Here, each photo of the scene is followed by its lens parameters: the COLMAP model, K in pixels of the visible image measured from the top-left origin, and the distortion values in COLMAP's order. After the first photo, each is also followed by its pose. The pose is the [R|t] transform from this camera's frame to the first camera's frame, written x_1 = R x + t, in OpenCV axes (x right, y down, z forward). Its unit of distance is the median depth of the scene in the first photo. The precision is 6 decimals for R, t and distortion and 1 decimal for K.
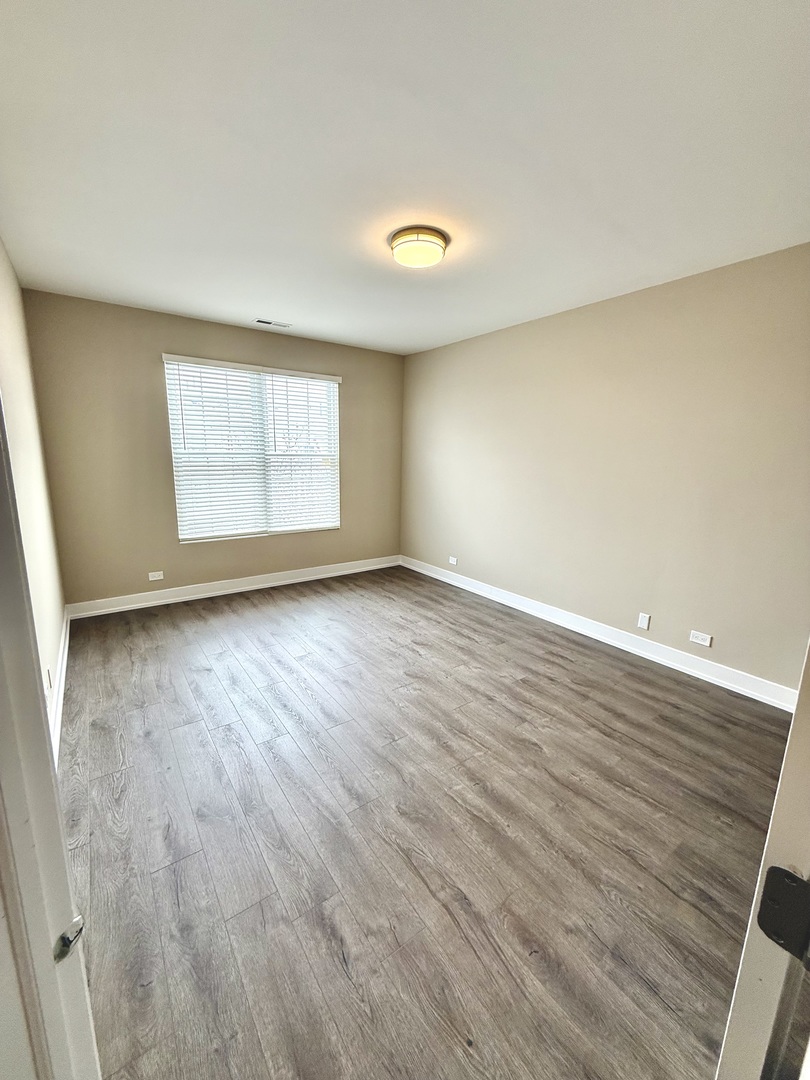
lens RADIAL K [[435.3, 0, 403.7], [0, 435.3, 539.5], [0, 0, 1]] dist [-0.000326, -0.000050]
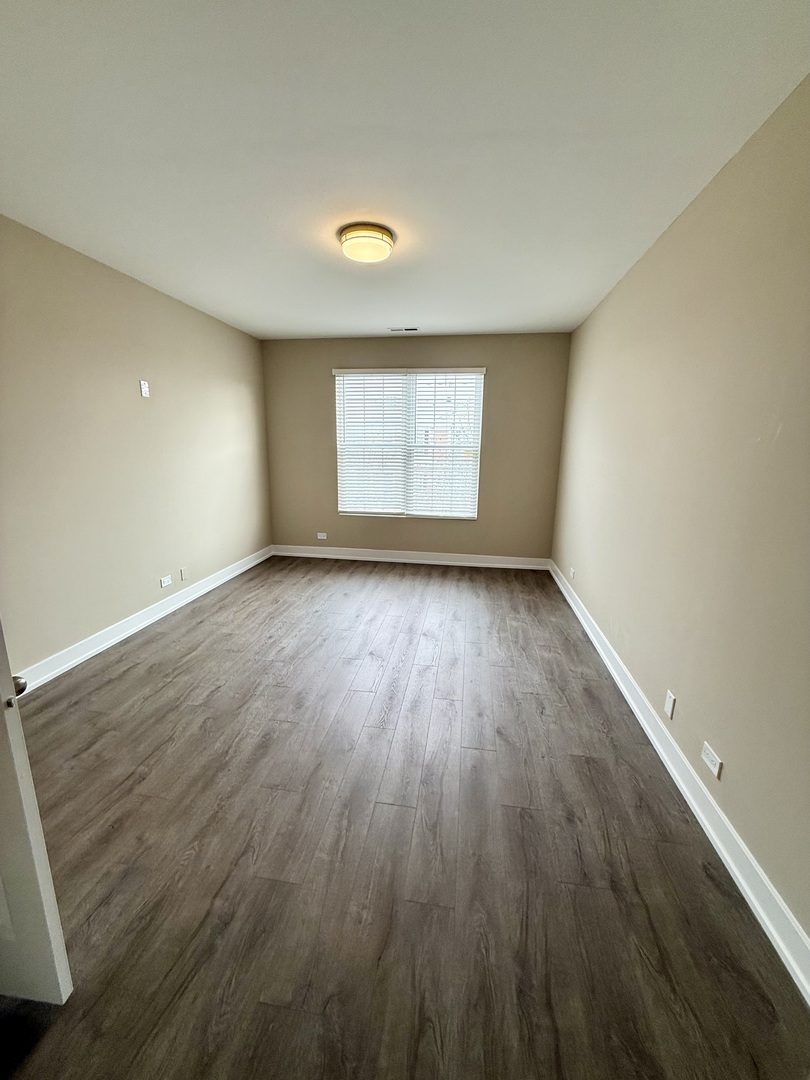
lens RADIAL K [[435.3, 0, 403.7], [0, 435.3, 539.5], [0, 0, 1]] dist [-0.000326, -0.000050]
pose [[0.703279, 0.145093, -0.695950, 0.517454], [-0.138070, 0.988188, 0.066496, -0.028645], [0.697377, 0.049325, 0.715005, 0.197694]]
